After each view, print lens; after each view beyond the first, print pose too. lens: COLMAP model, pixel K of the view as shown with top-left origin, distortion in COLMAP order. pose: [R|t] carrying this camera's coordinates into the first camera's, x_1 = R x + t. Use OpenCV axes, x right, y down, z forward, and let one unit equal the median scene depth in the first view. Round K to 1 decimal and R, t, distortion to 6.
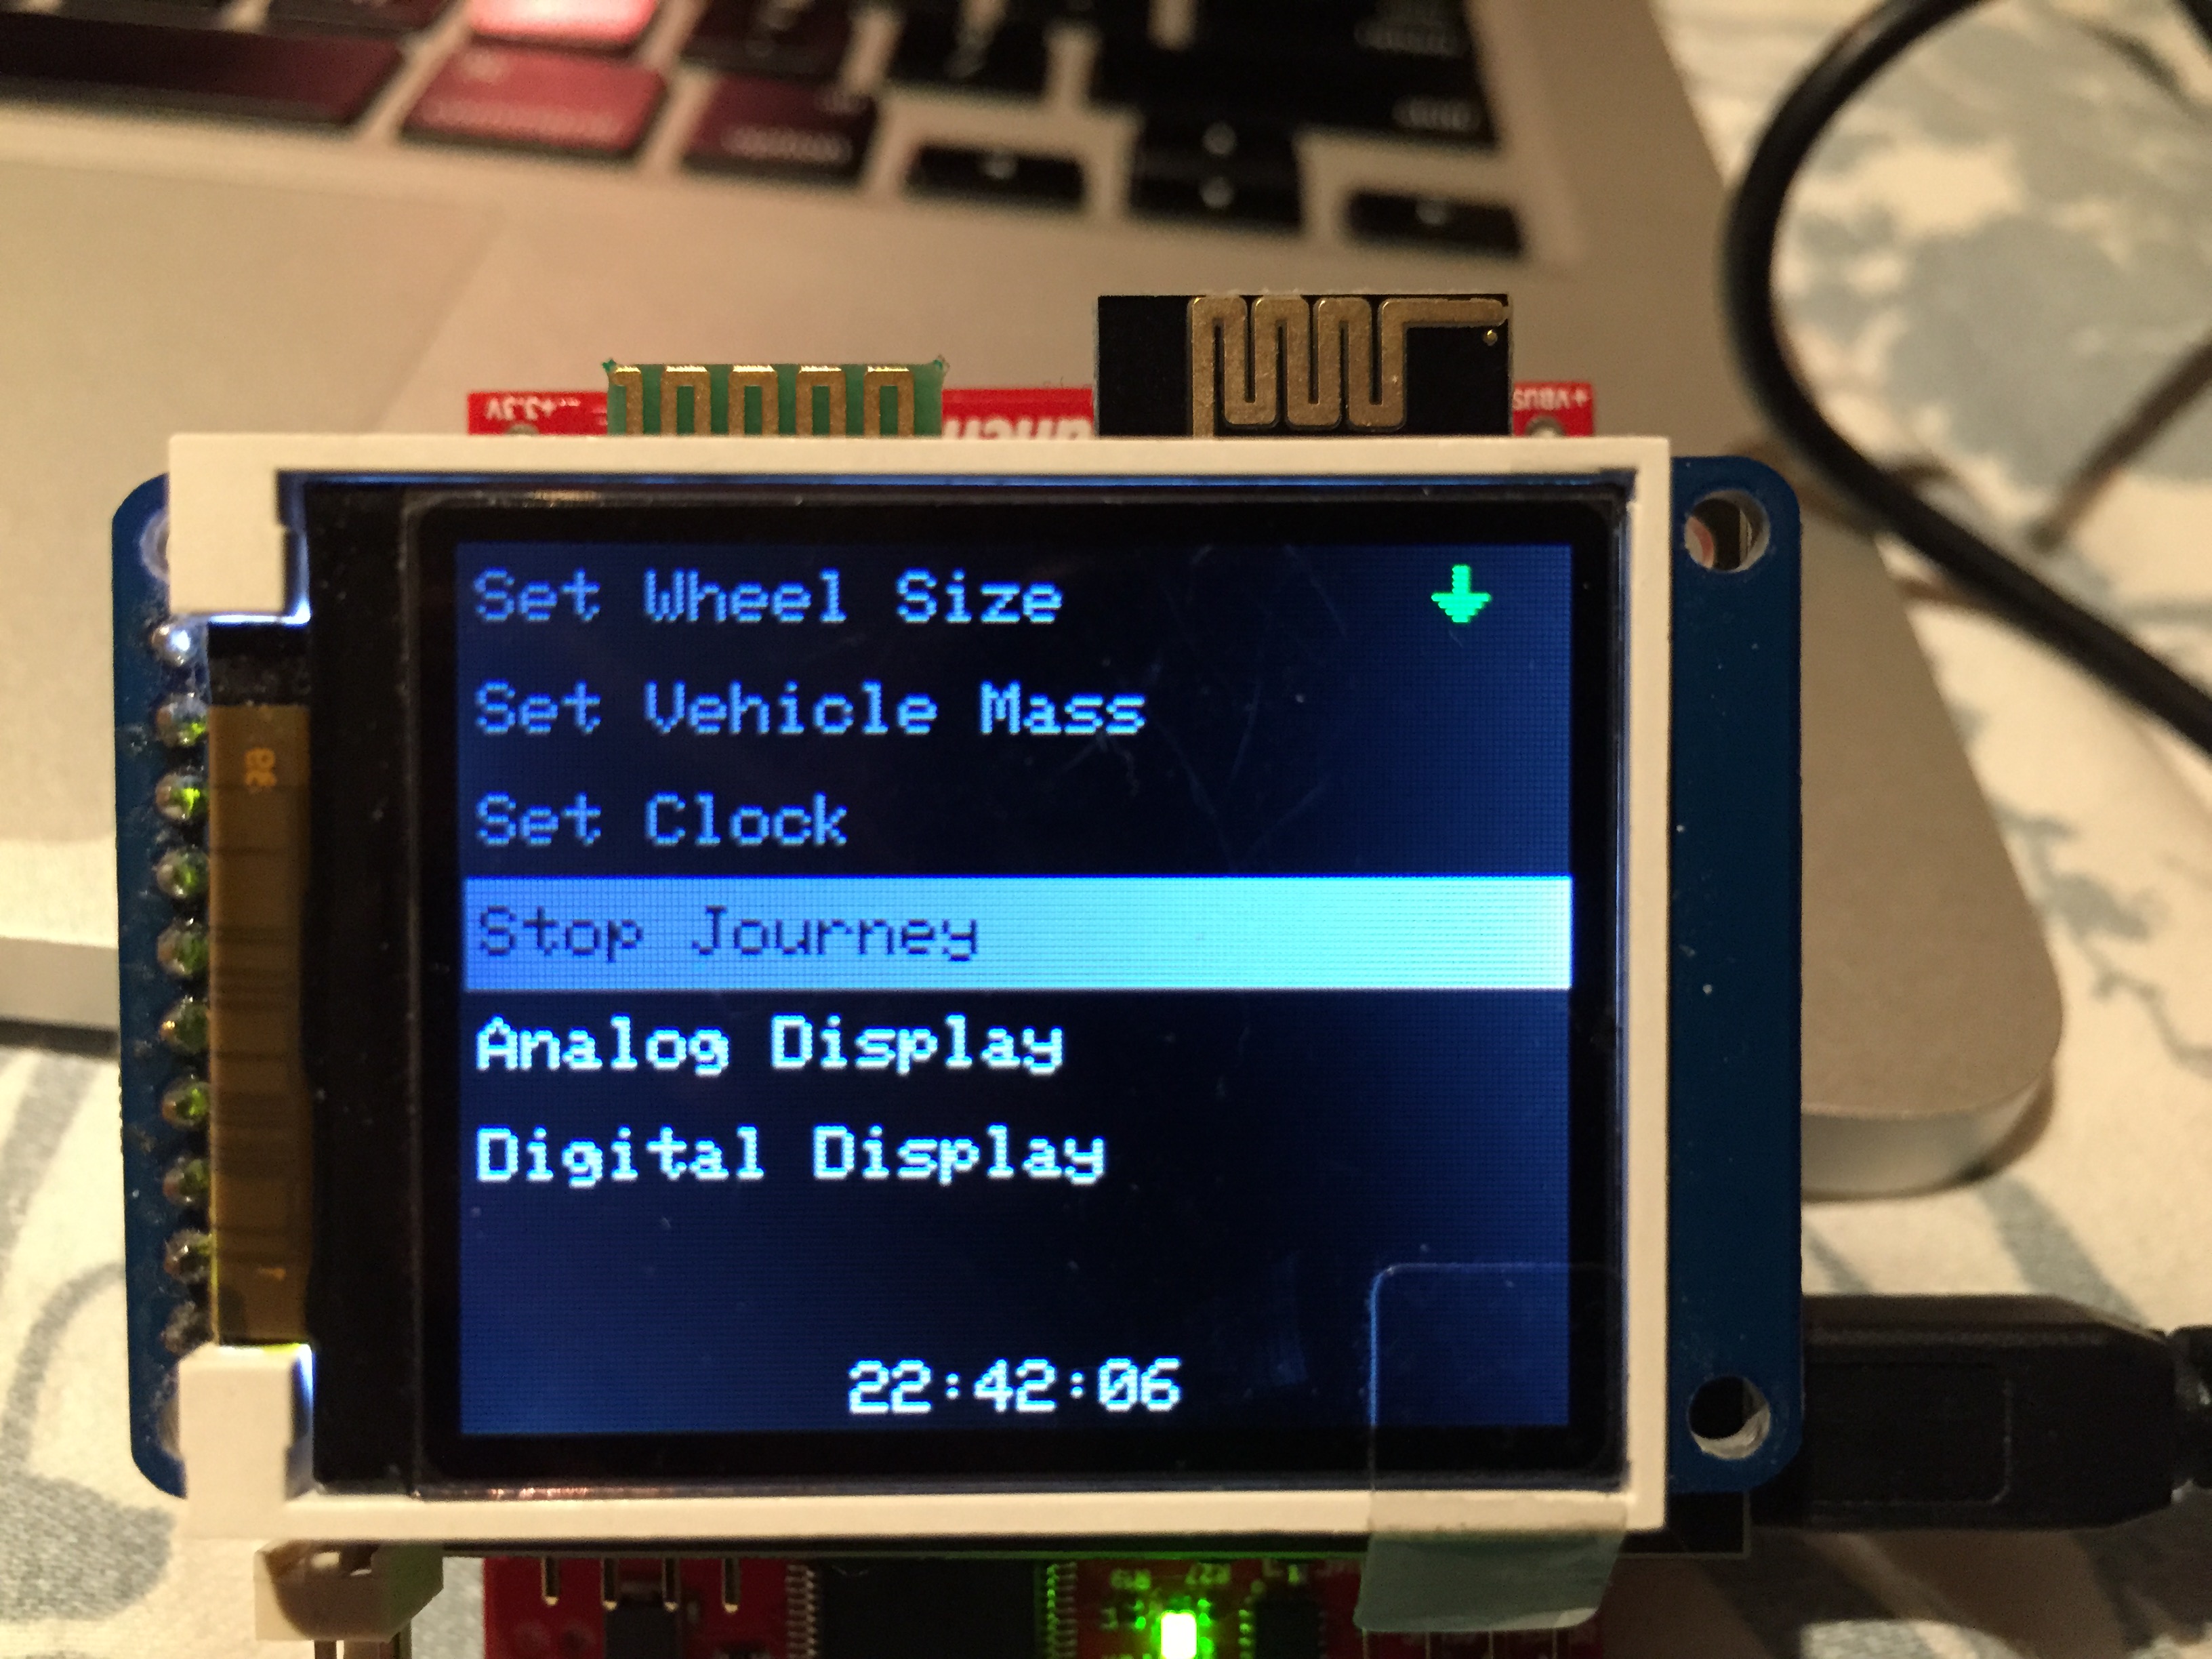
lens RADIAL K [[2010.0, 0, 1106.0], [0, 2010.0, 829.5], [0, 0, 1]] dist [0.070021, -0.197488]
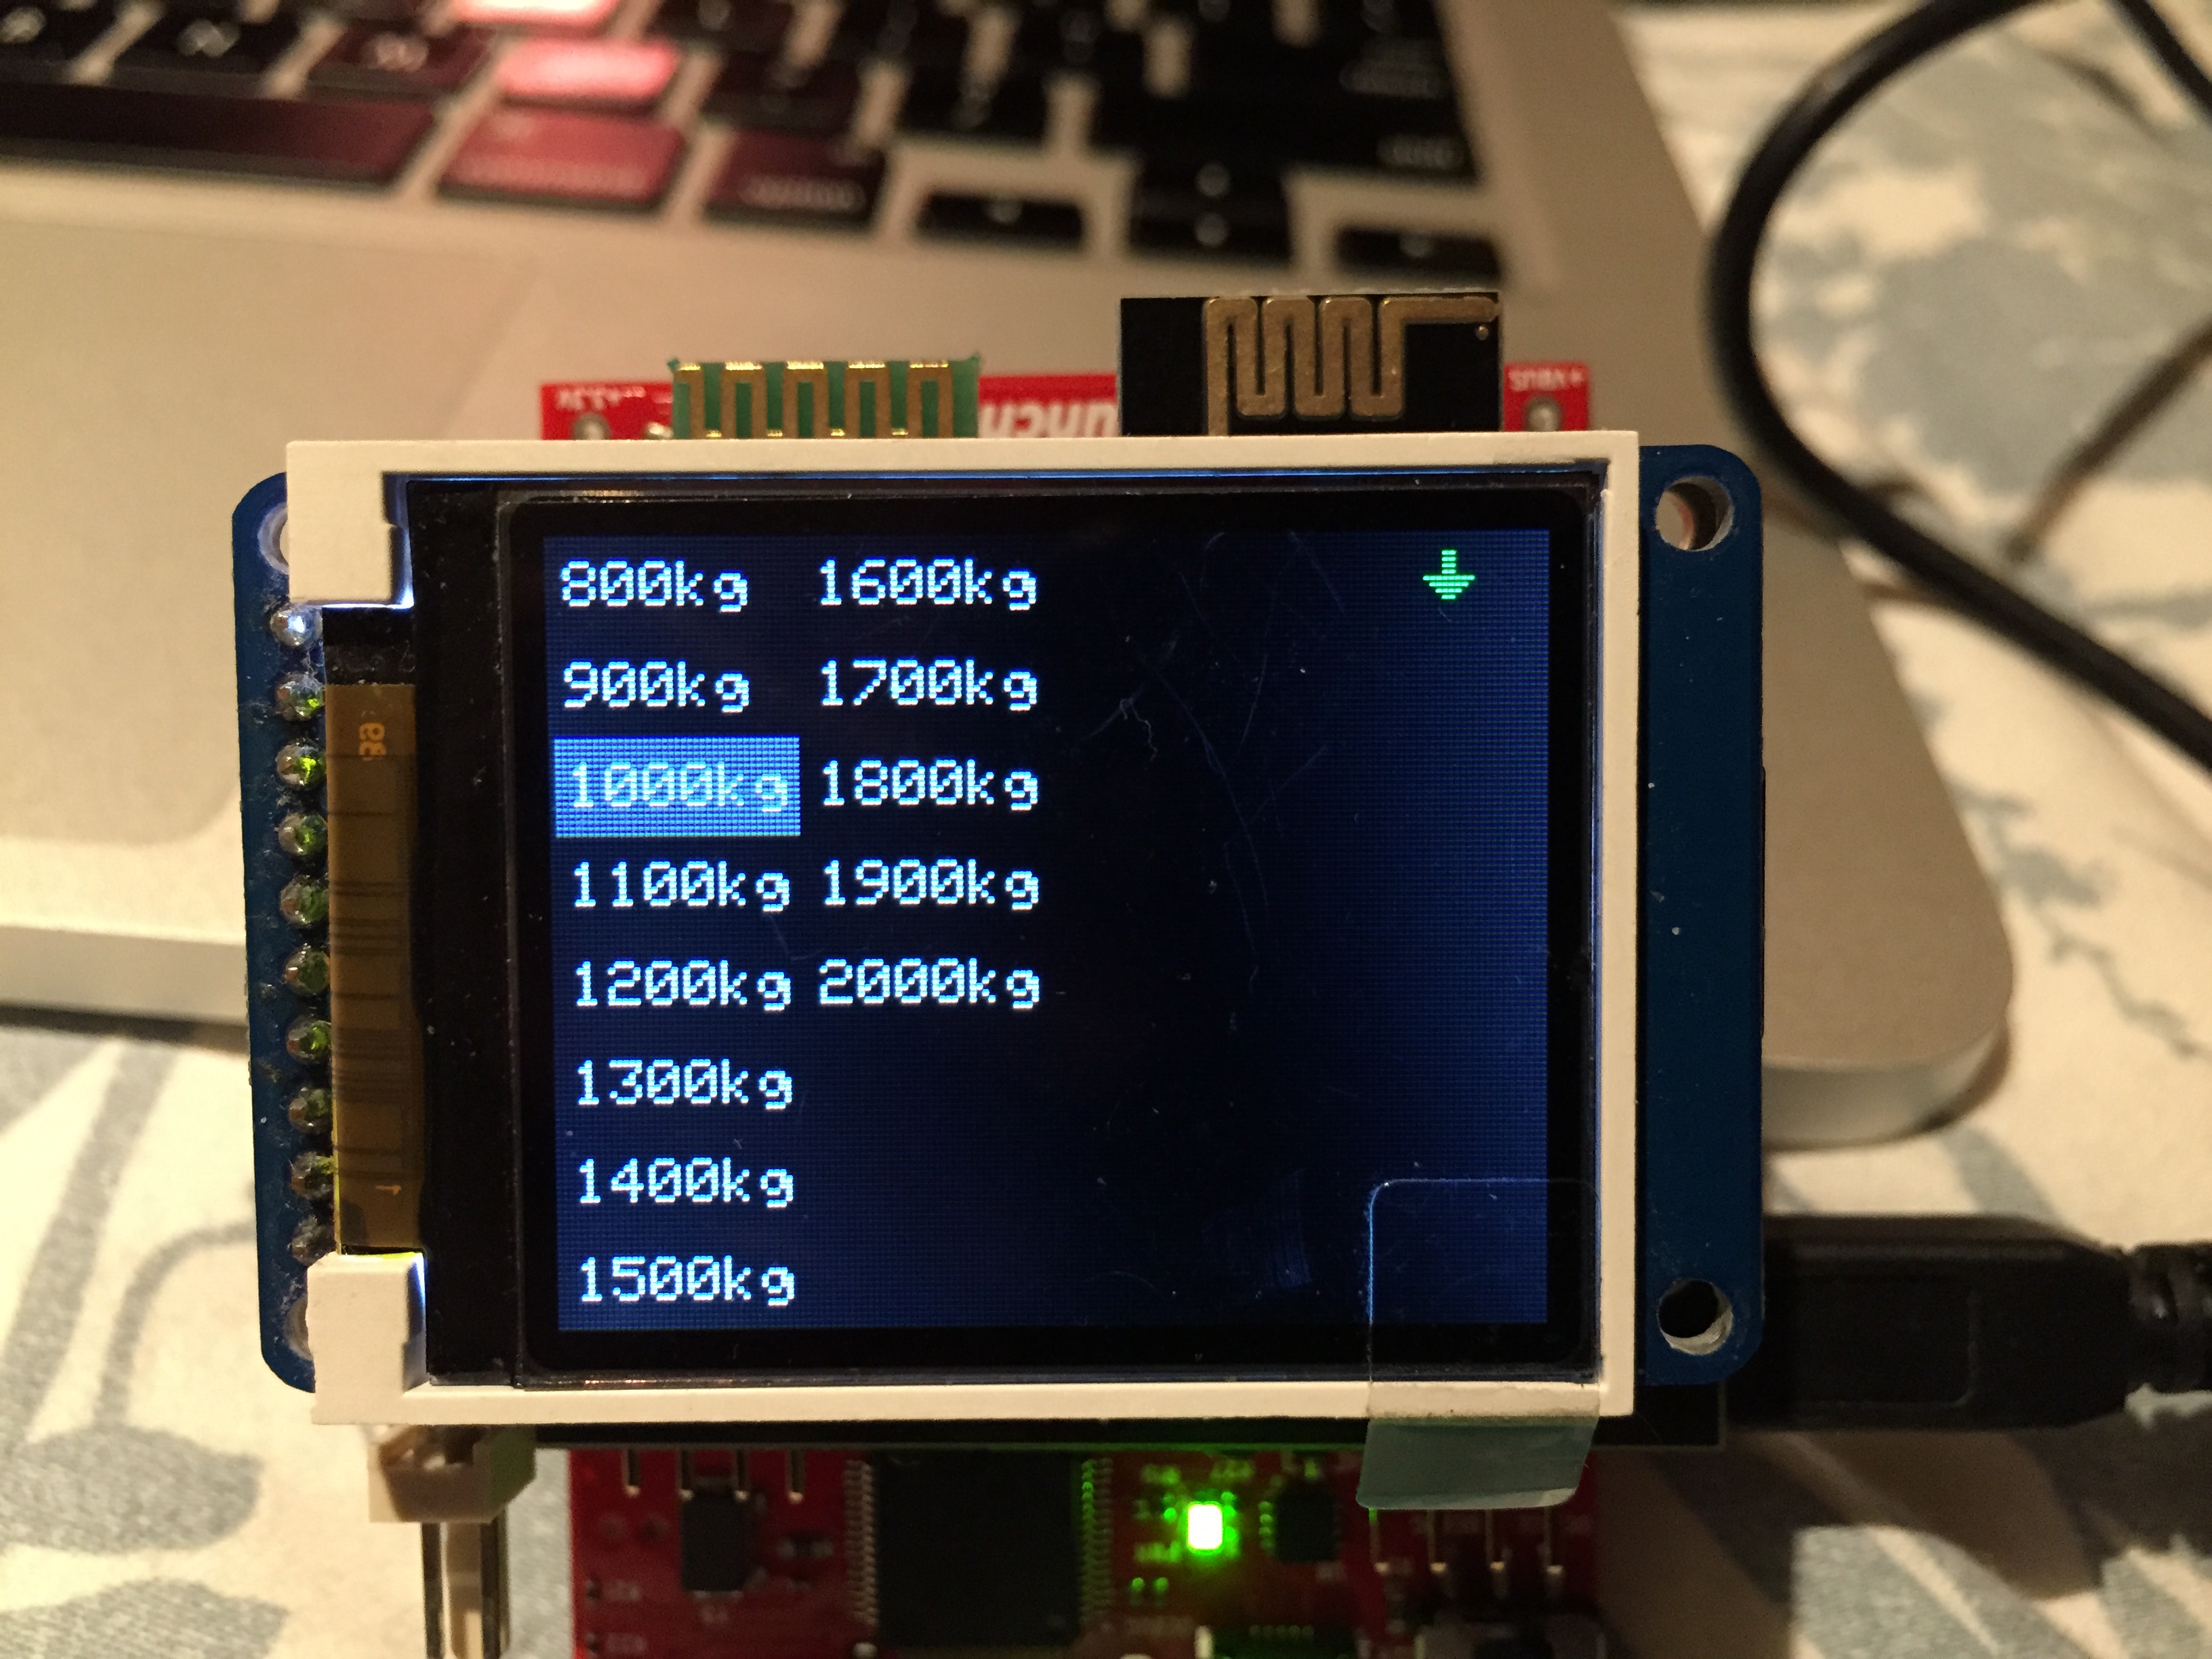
lens RADIAL K [[2005.7, 0, 1106.8], [0, 2005.7, 825.8], [0, 0, 1]] dist [0.075771, -0.208977]
pose [[0.999764, -0.005545, -0.020986, 0.011077], [0.006109, 0.999619, 0.026908, -0.010093], [0.020829, -0.027030, 0.999418, -0.107055]]
